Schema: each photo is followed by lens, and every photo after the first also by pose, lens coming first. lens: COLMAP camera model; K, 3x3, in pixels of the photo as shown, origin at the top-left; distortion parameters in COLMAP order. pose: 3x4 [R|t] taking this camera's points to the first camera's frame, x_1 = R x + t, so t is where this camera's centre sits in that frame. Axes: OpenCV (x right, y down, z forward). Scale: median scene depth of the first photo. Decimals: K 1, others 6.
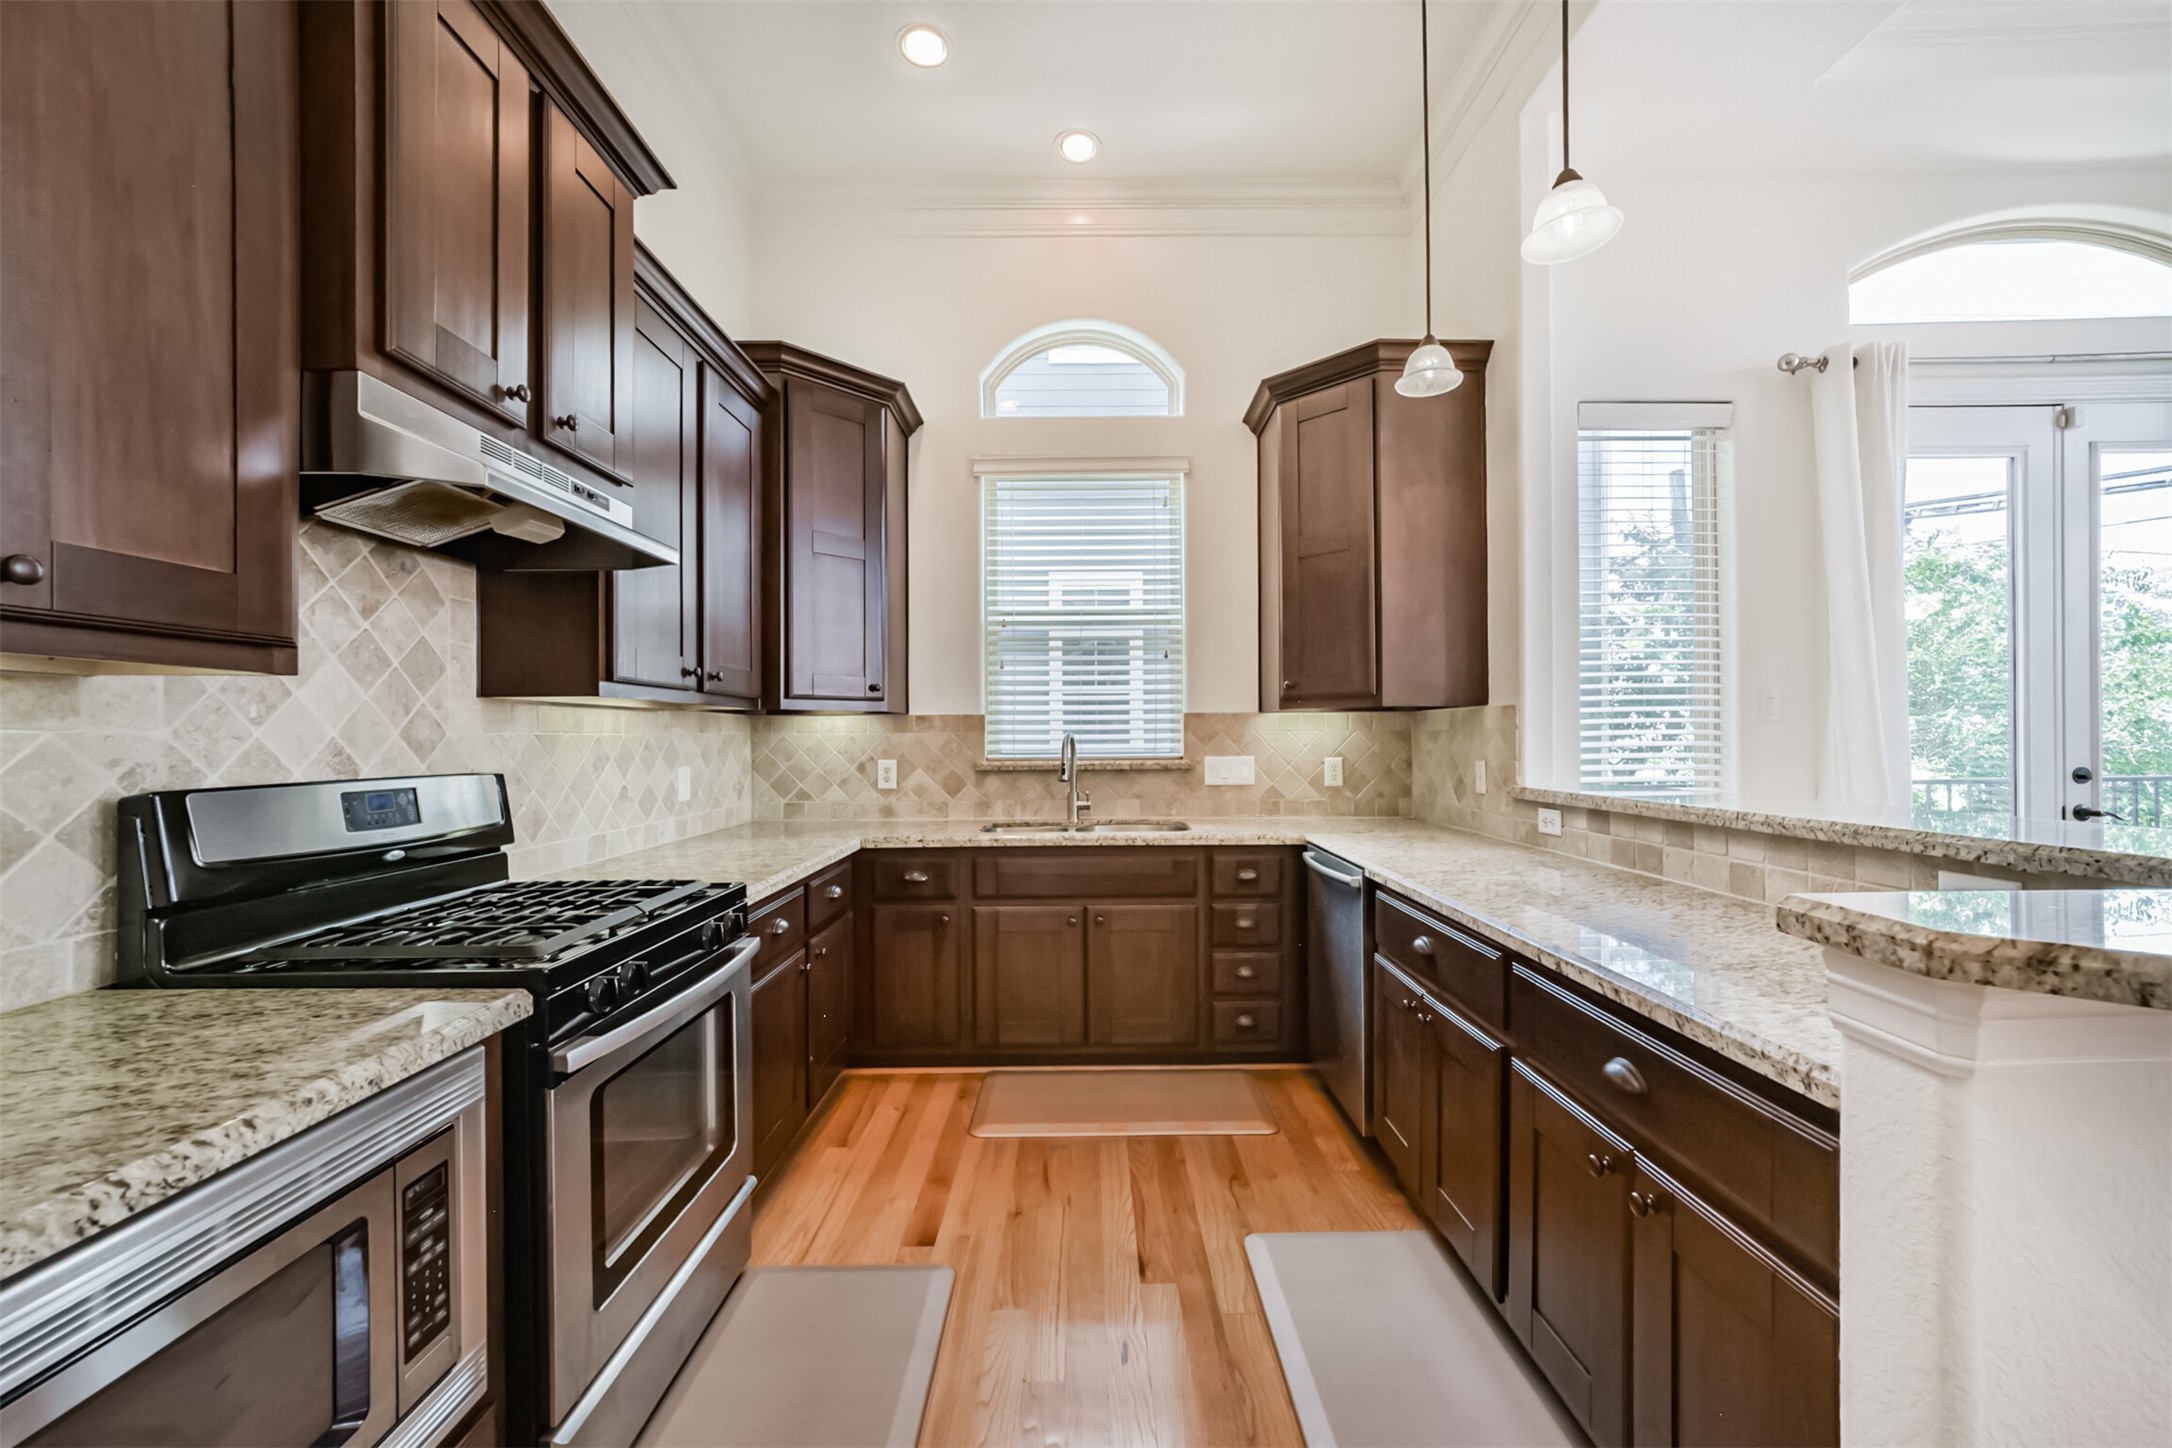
lens RADIAL K [[842.9, 0, 1093.1], [0, 842.9, 733.3], [0, 0, 1]] dist [-0.019184, 0.007880]
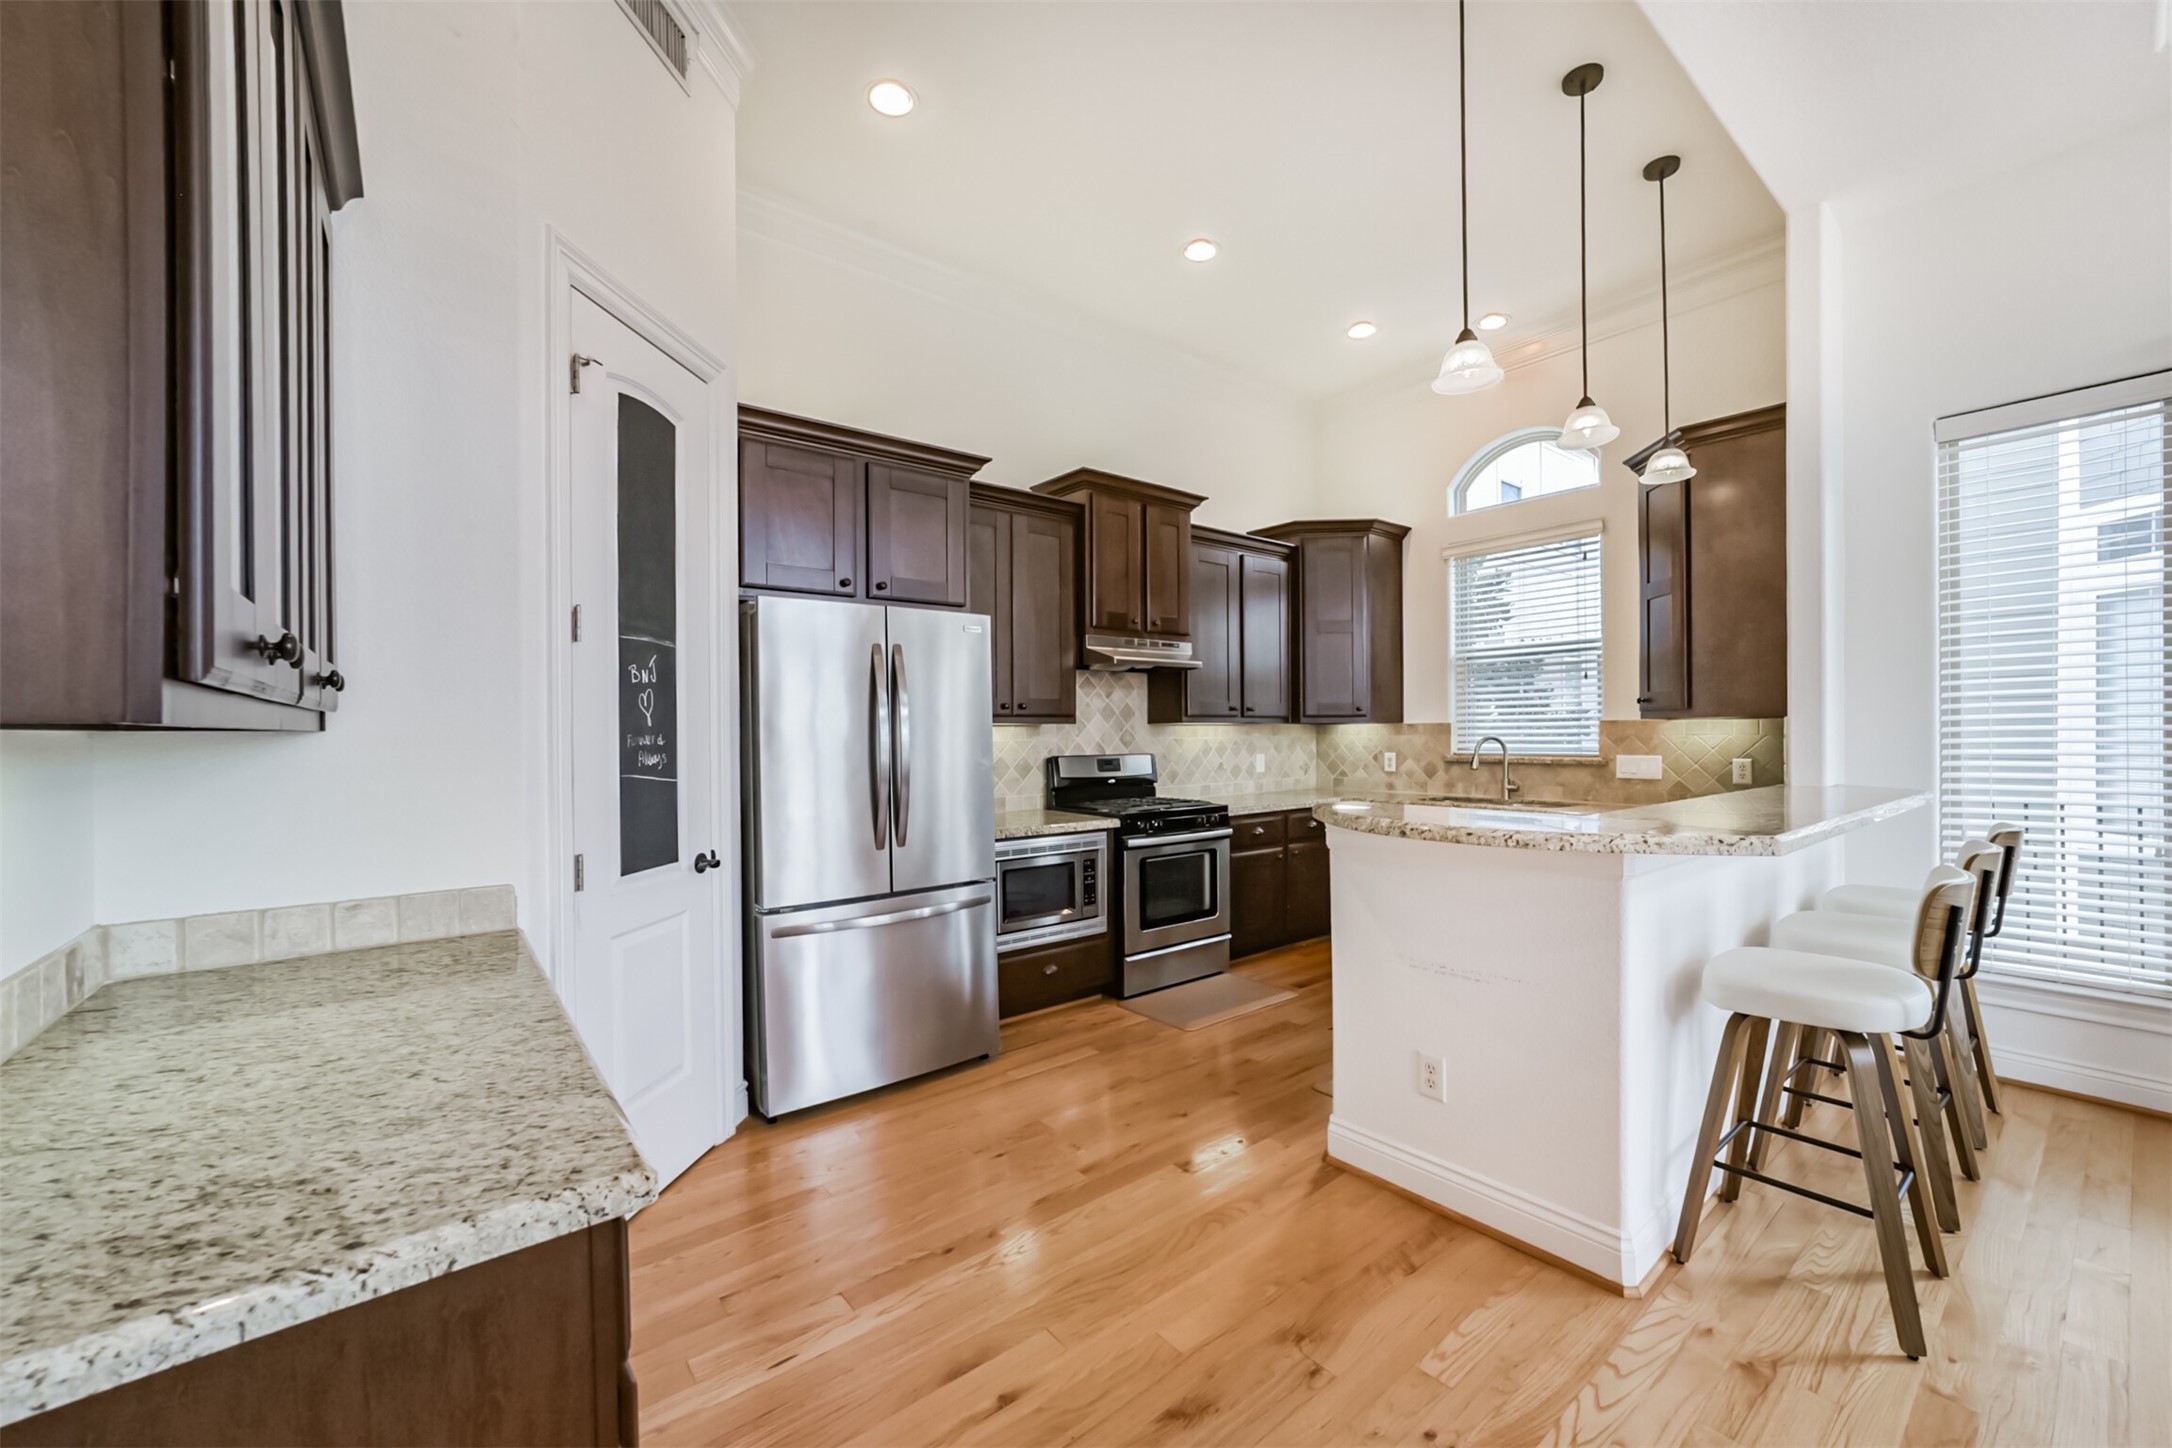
lens RADIAL K [[842.9, 0, 1096.7], [0, 842.9, 730.0], [0, 0, 1]] dist [-0.019184, 0.007880]
pose [[0.626533, -0.000665, -0.779395, 0.772988], [0.005470, 0.999979, 0.003544, -0.023259], [0.779376, -0.006484, 0.626523, -0.478289]]
